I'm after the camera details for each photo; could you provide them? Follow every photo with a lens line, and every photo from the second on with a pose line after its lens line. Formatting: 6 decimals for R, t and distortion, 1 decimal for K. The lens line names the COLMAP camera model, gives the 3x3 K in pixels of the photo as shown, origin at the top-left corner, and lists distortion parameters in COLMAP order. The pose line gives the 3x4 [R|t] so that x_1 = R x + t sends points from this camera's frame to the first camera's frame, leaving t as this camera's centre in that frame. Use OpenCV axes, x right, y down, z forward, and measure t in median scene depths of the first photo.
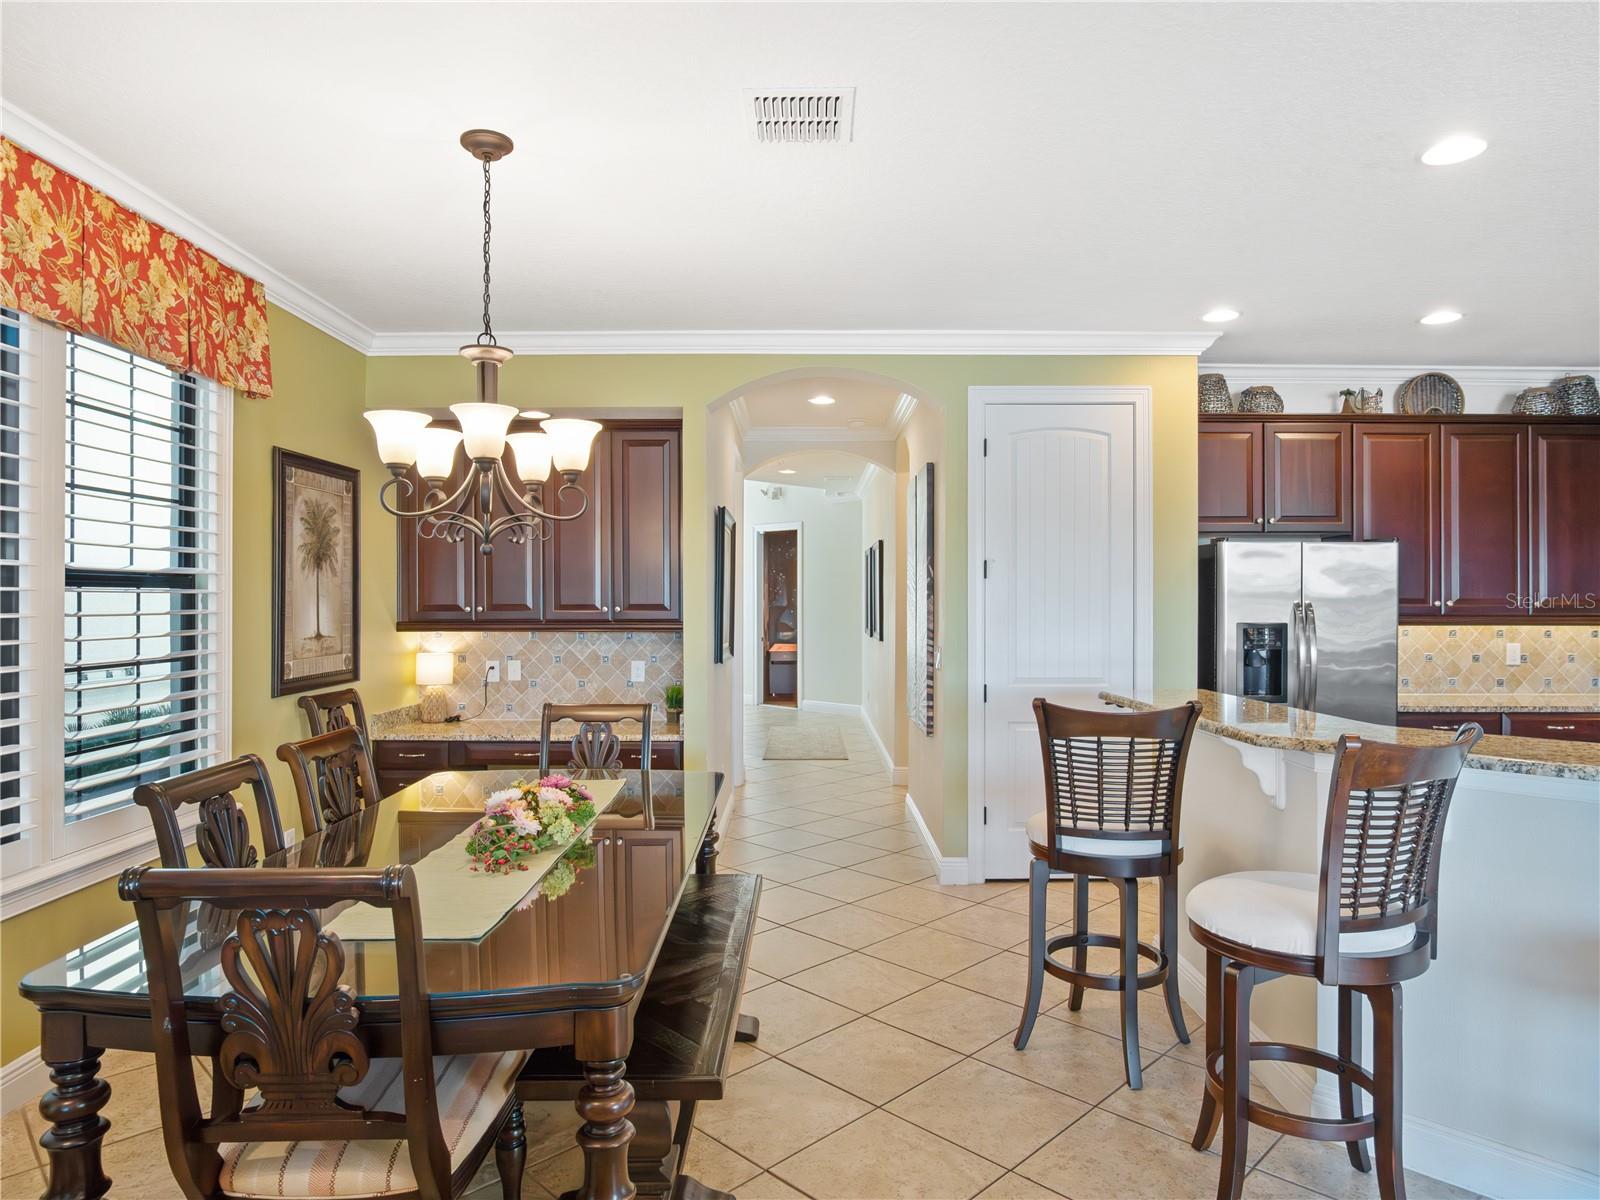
lens RADIAL K [[968.2, 0, 799.1], [0, 968.2, 606.9], [0, 0, 1]] dist [-0.023134, 0.003319]
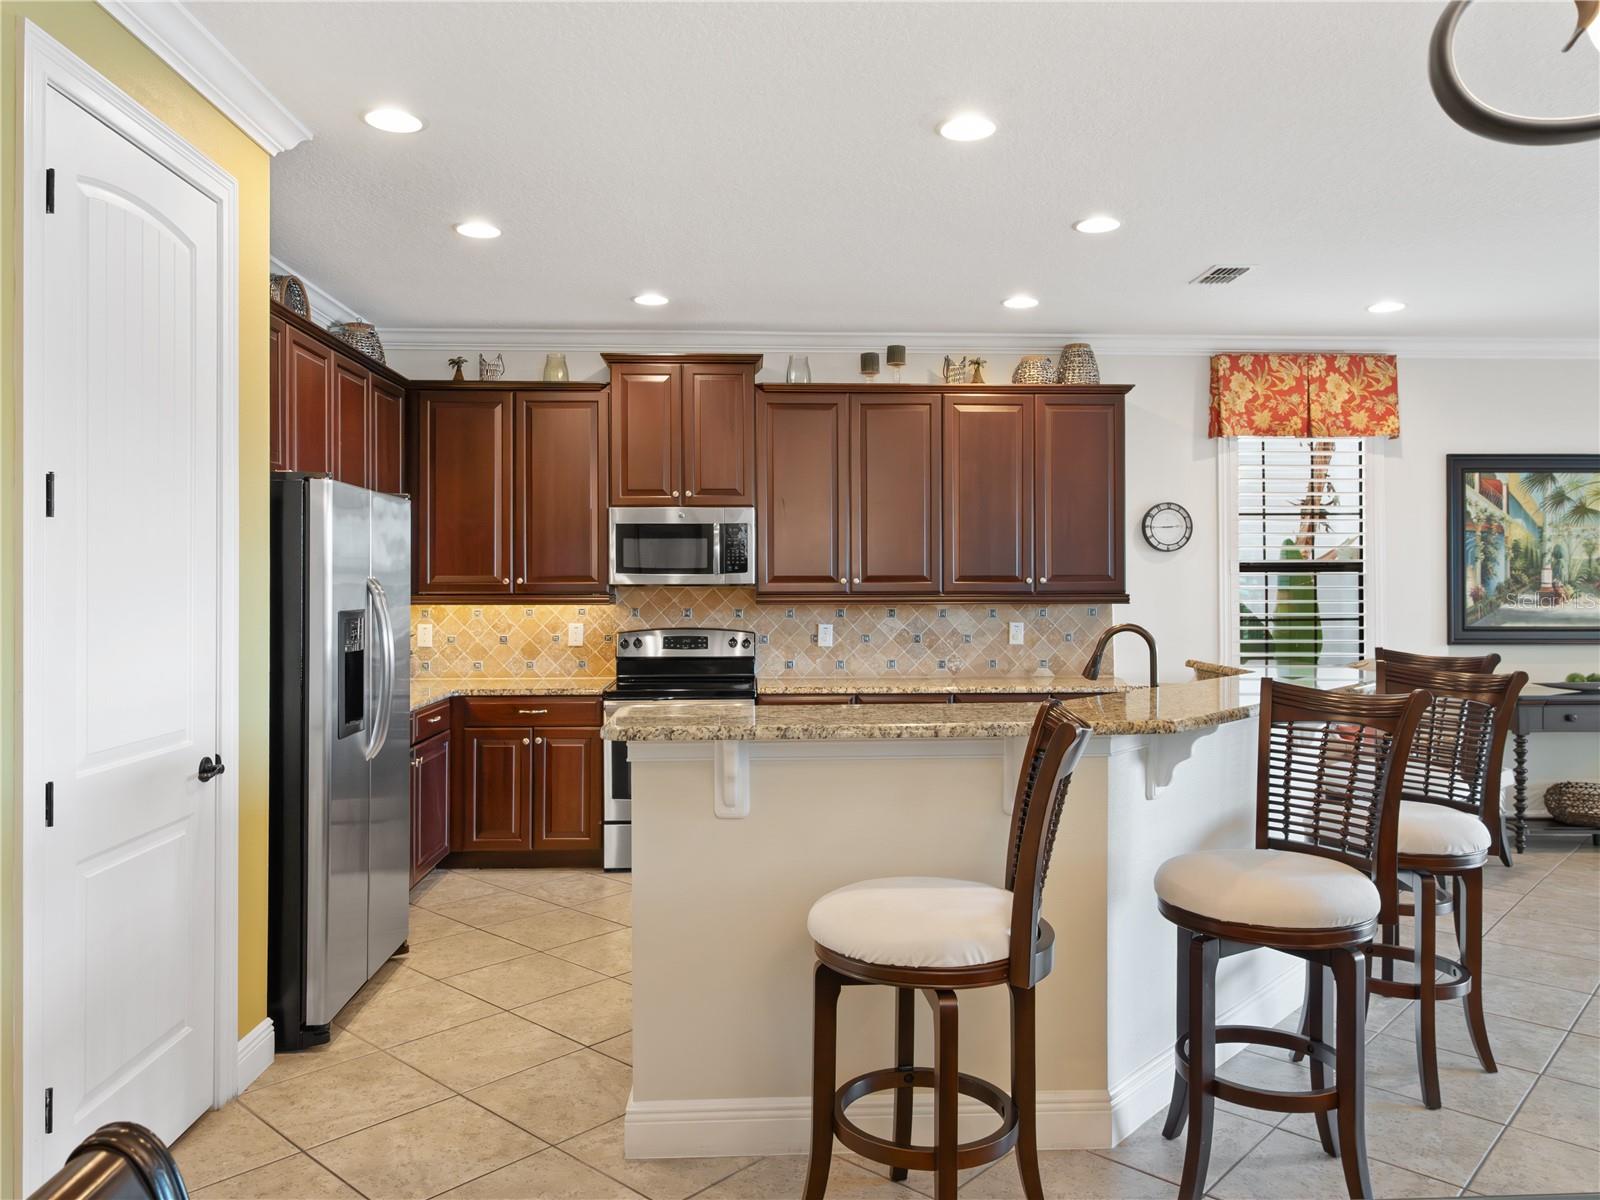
lens RADIAL K [[1216.0, 0, 803.5], [0, 1216.0, 589.9], [0, 0, 1]] dist [0.000409, -0.006948]
pose [[-0.053500, -0.000518, 0.998568, -0.376431], [0.007054, 0.999975, 0.000897, 0.008237], [-0.998543, 0.007092, -0.053495, 0.739089]]
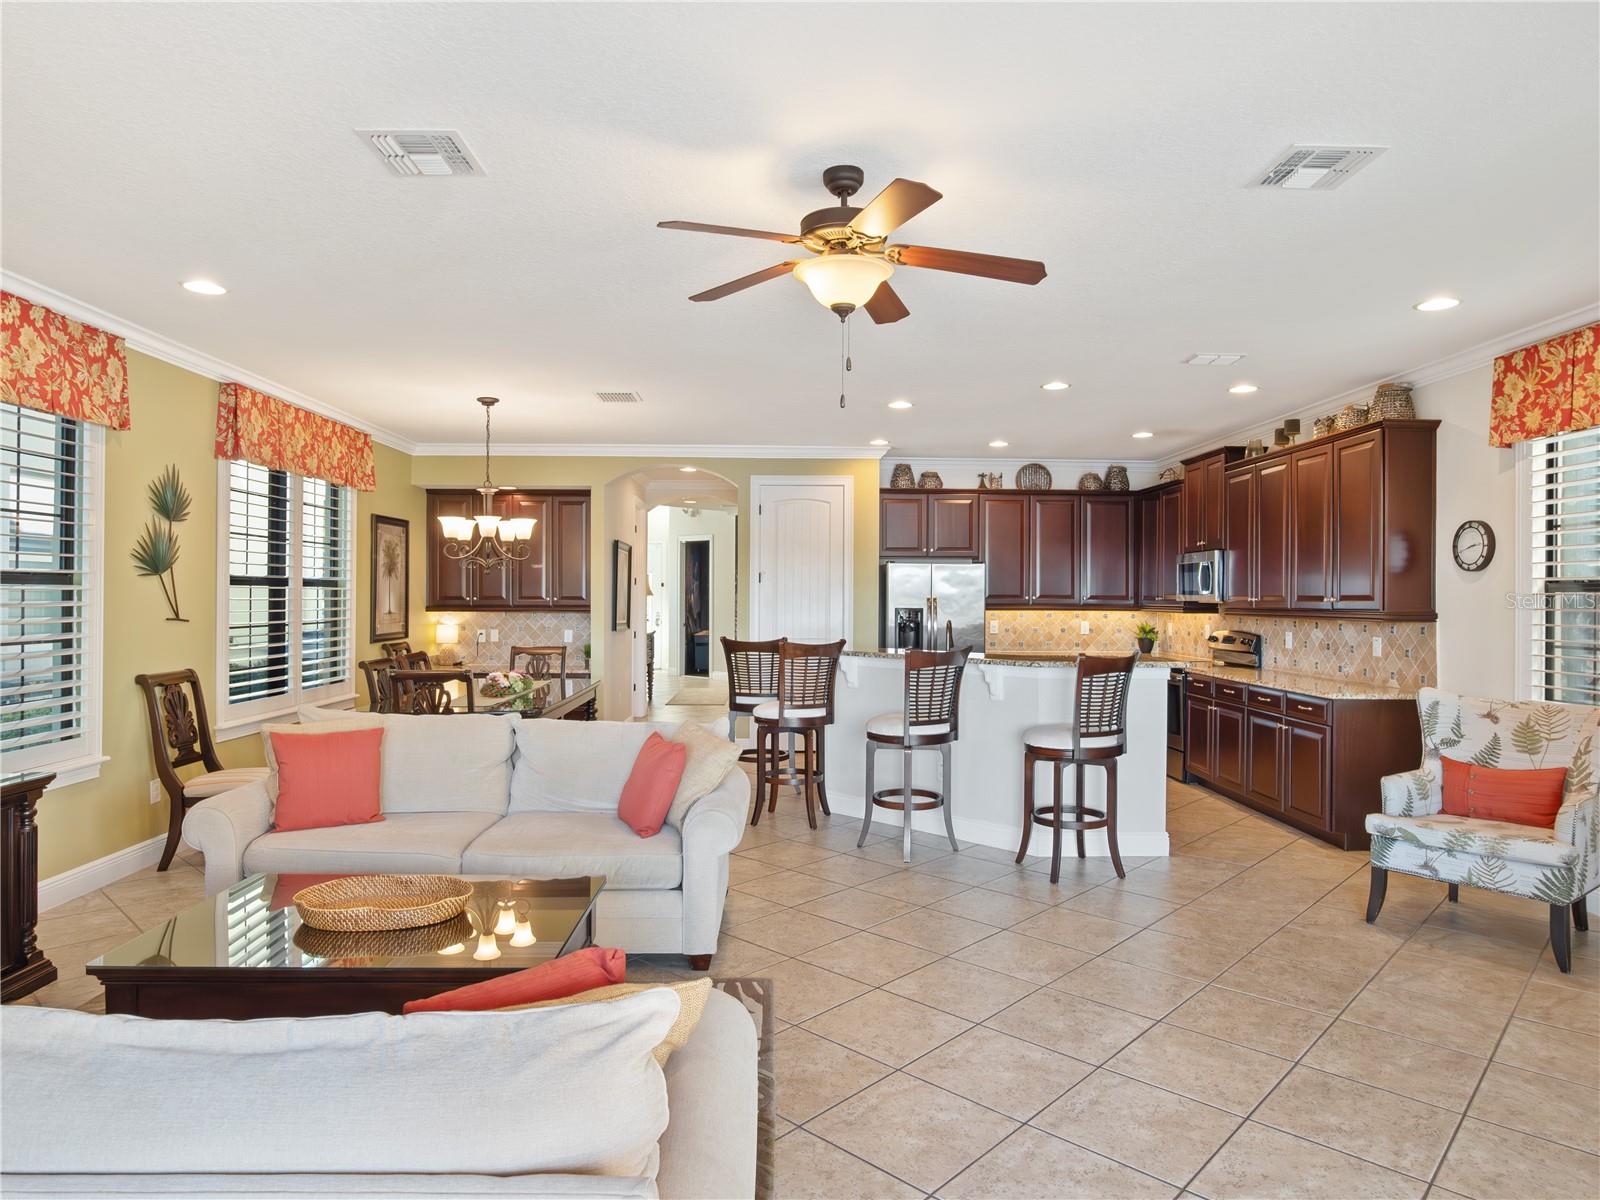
lens RADIAL K [[968.2, 0, 801.5], [0, 968.2, 591.7], [0, 0, 1]] dist [-0.023134, 0.003319]
pose [[0.999530, 0.004570, 0.030302, 0.220818], [-0.004254, 0.999936, -0.010483, 0.005847], [-0.030348, 0.010349, 0.999486, -0.818897]]
